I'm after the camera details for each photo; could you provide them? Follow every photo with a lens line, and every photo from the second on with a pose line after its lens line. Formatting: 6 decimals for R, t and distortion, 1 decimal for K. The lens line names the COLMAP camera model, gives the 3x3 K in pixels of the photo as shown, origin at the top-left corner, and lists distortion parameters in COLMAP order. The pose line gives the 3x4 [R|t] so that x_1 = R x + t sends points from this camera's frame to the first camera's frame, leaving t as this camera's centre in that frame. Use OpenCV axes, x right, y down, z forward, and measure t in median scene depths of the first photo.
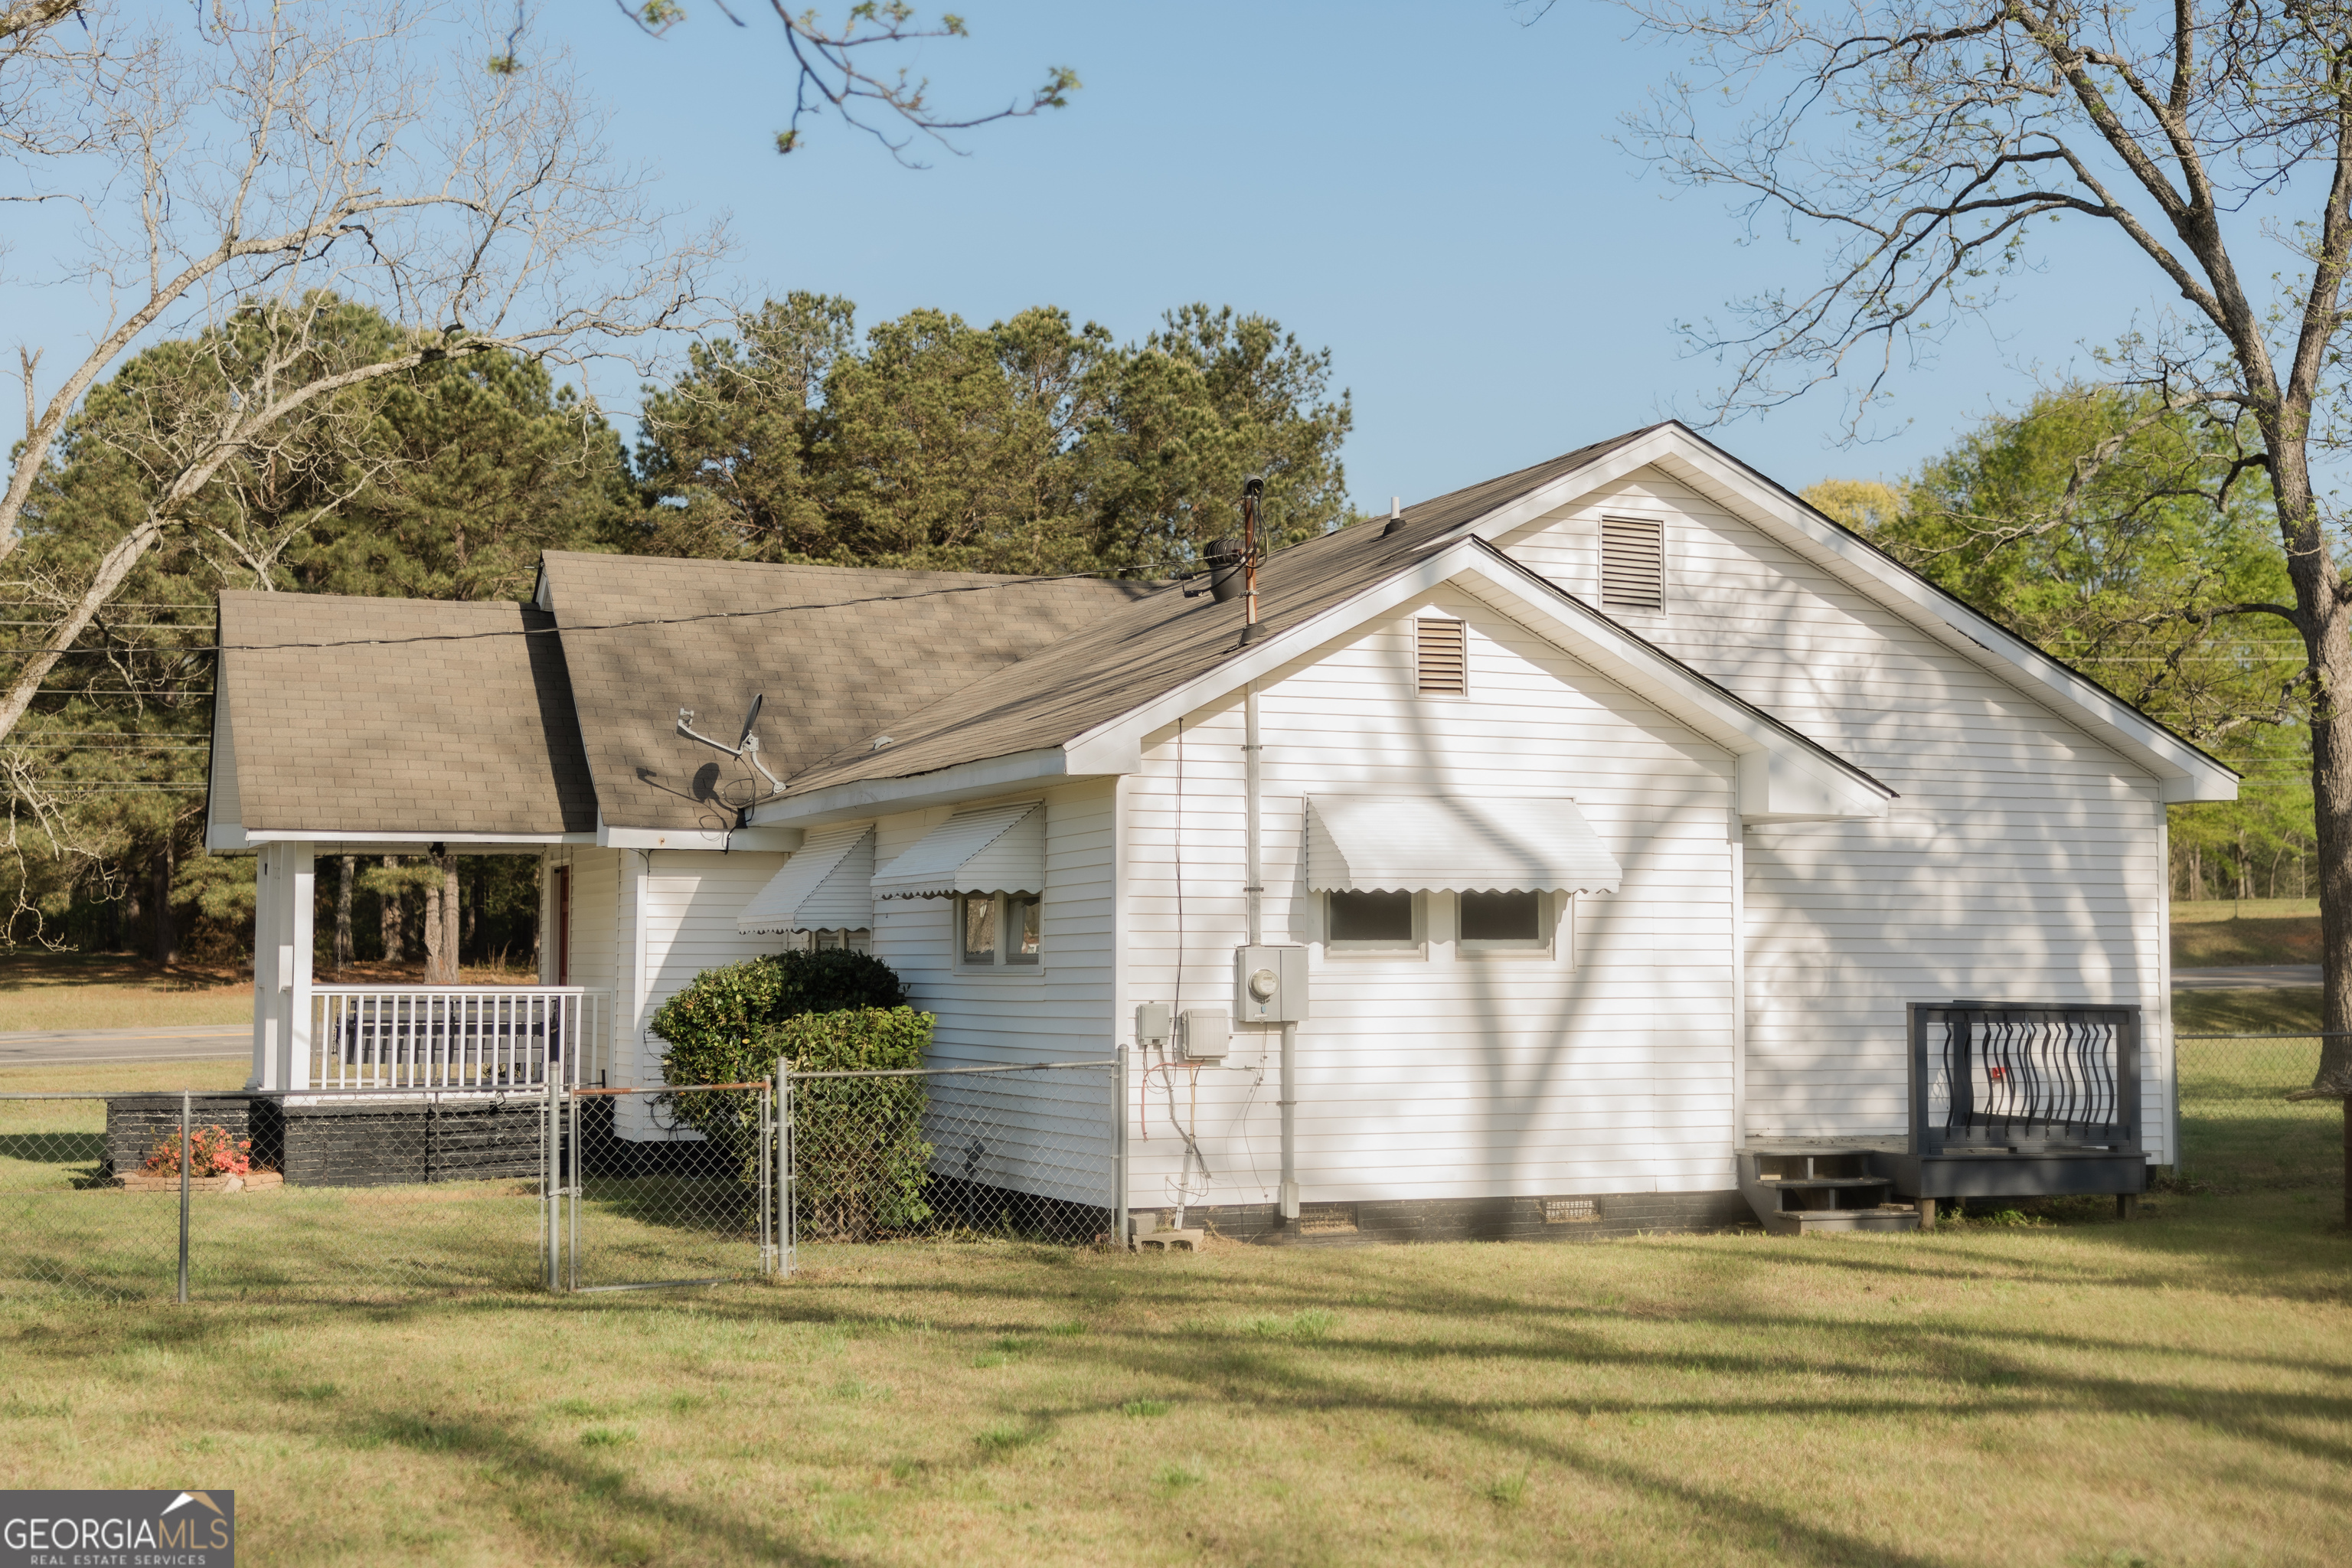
lens RADIAL K [[3052.1, 0, 1176.0], [0, 3052.1, 784.0], [0, 0, 1]] dist [-0.002091, 0.003707]
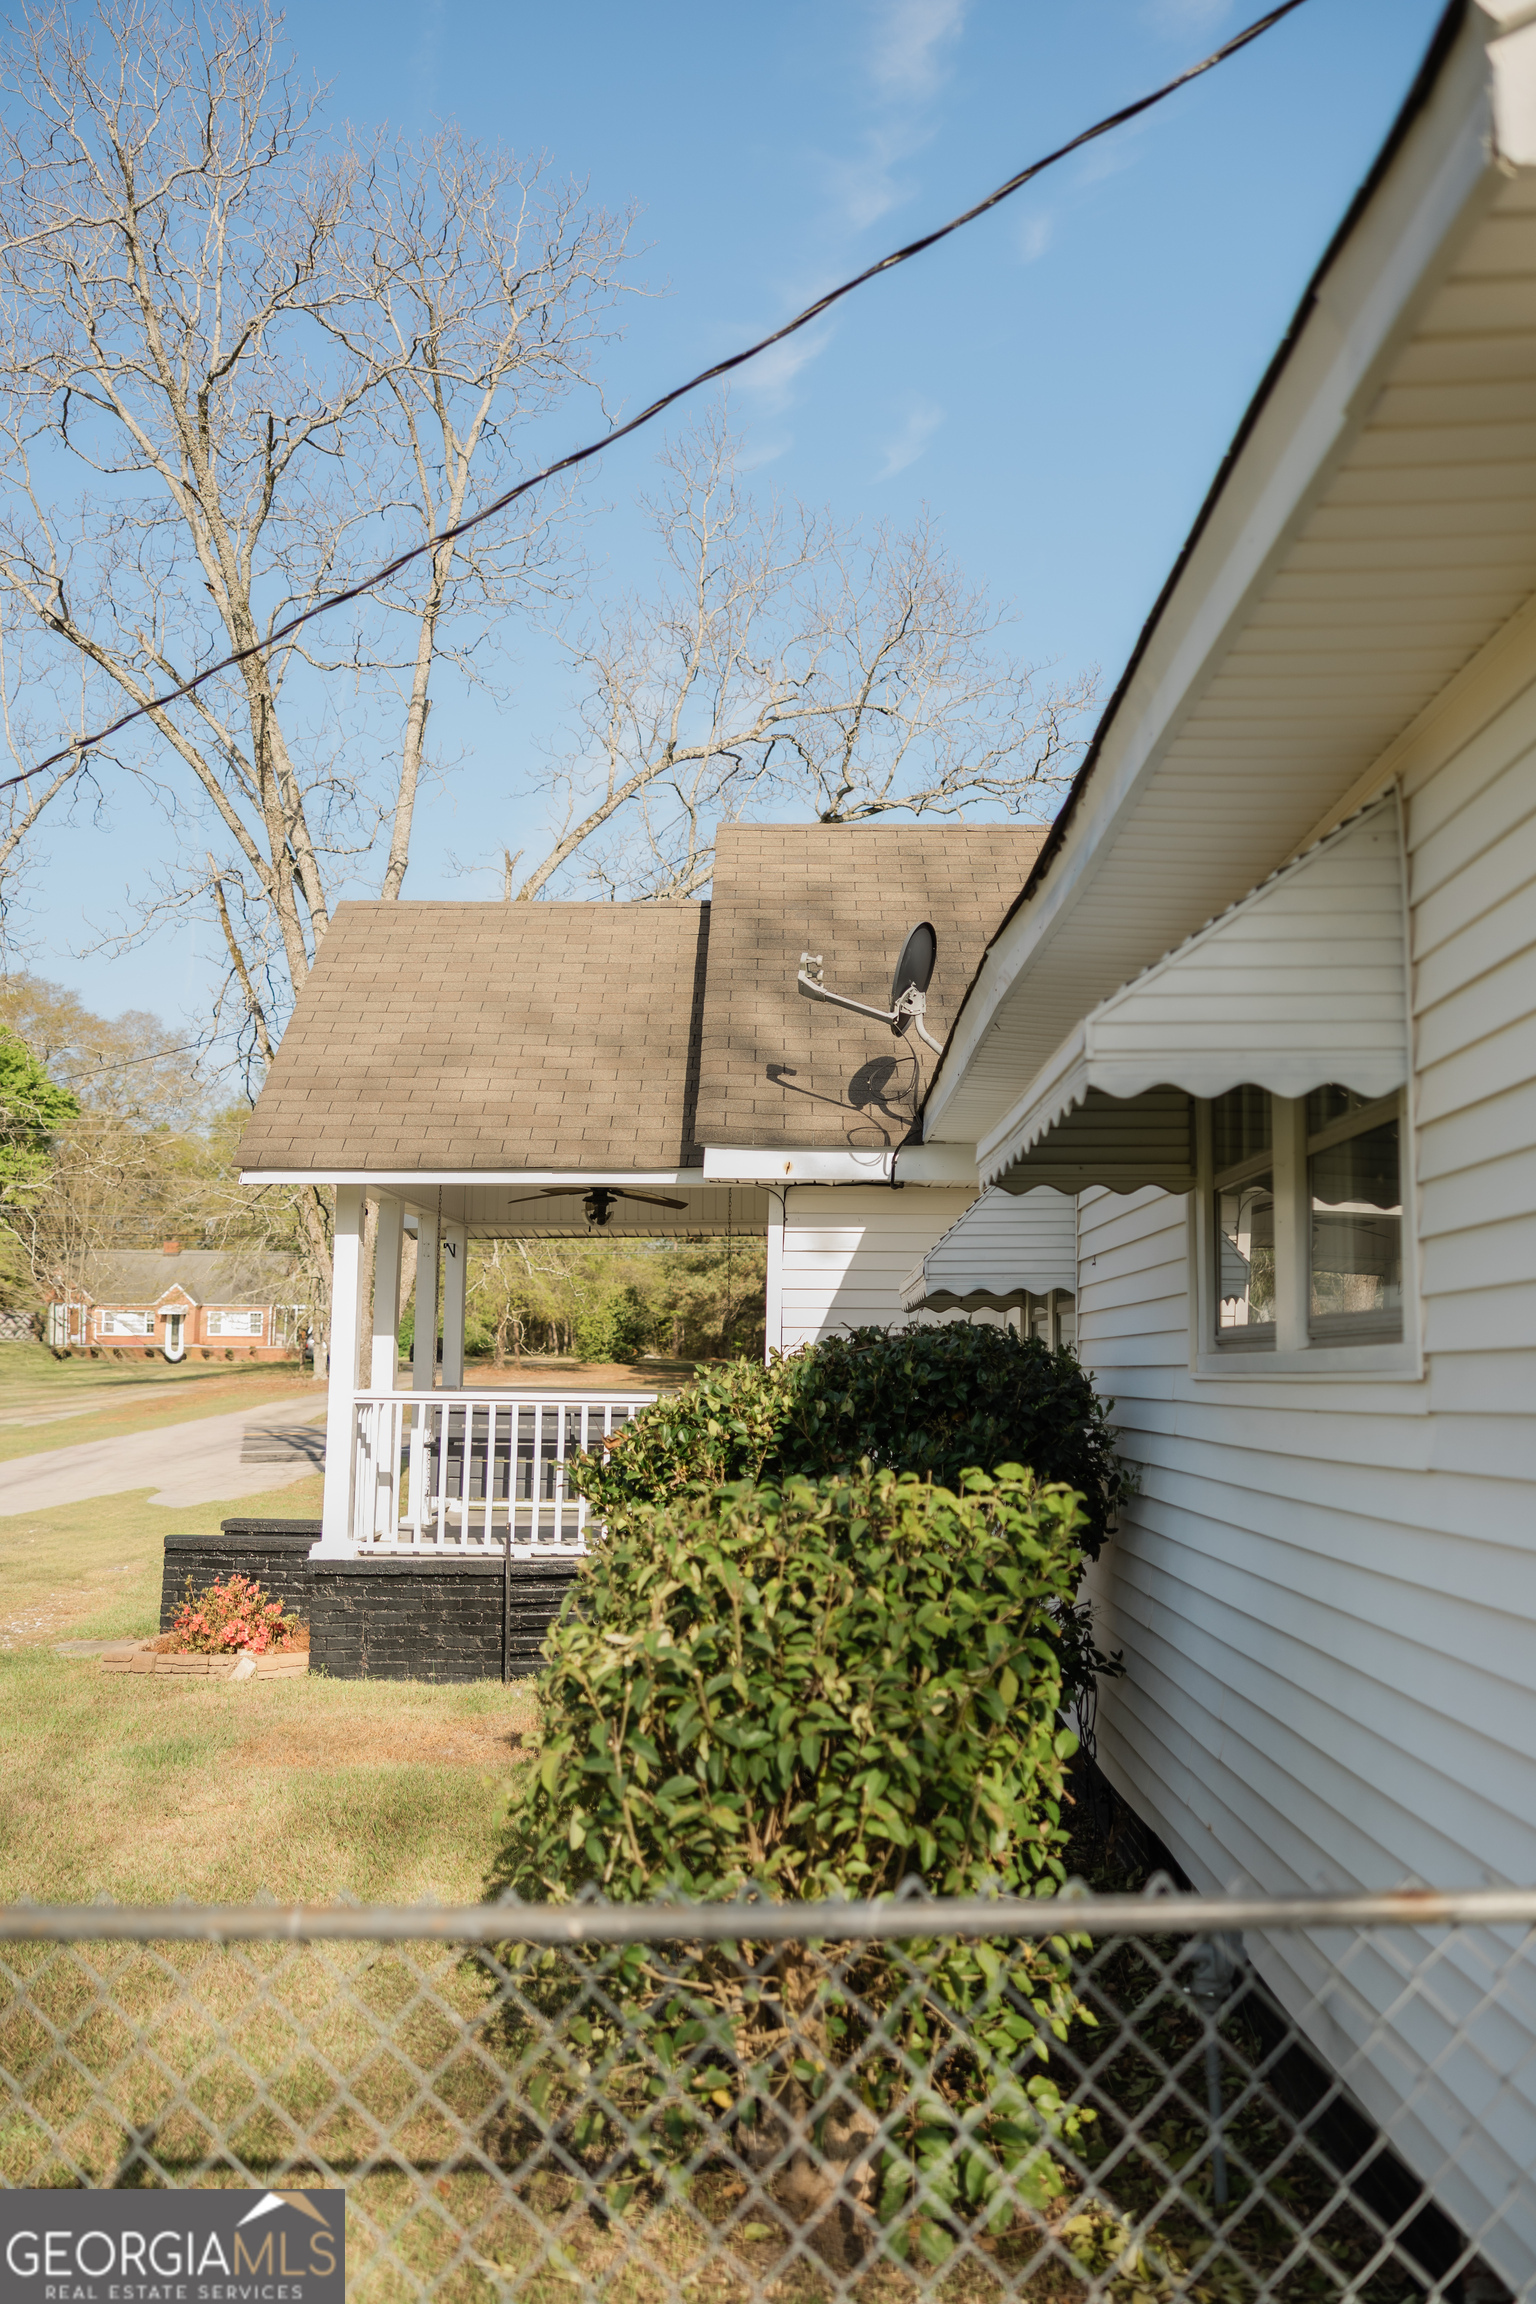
lens RADIAL K [[1798.3, 0, 768.0], [0, 1798.3, 1152.0], [0, 0, 1]] dist [-0.002854, 0.002600]
pose [[0.921438, -0.042008, -0.386249, -0.026959], [0.016719, 0.997504, -0.068603, 0.041152], [0.388166, 0.056756, 0.919840, 0.650977]]
